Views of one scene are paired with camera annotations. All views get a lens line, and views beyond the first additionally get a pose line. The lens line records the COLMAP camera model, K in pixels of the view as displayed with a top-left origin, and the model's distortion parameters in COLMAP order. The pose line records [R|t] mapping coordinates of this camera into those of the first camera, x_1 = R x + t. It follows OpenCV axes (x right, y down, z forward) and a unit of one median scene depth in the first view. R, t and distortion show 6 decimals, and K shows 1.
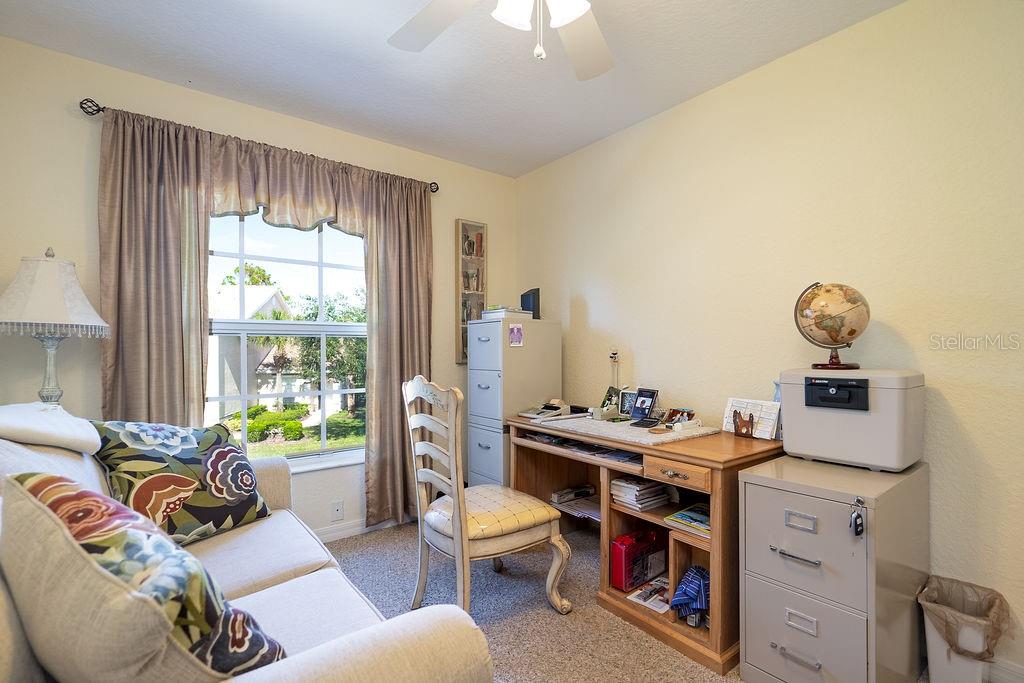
lens RADIAL K [[468.4, 0, 513.5], [0, 468.4, 348.2], [0, 0, 1]] dist [-0.010021, 0.000073]
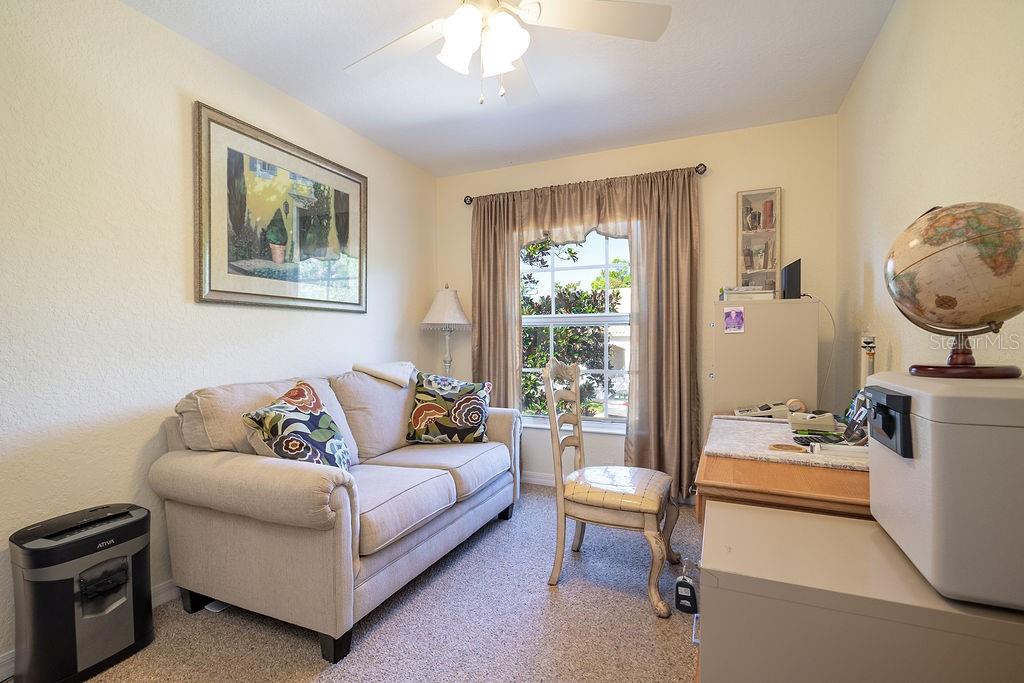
lens RADIAL K [[468.4, 0, 513.5], [0, 468.4, 348.2], [0, 0, 1]] dist [-0.010021, 0.000073]
pose [[0.475492, 0.022759, -0.879426, 0.591685], [0.002976, 0.999618, 0.027478, -0.000388], [0.879715, -0.015683, 0.475242, 0.226256]]
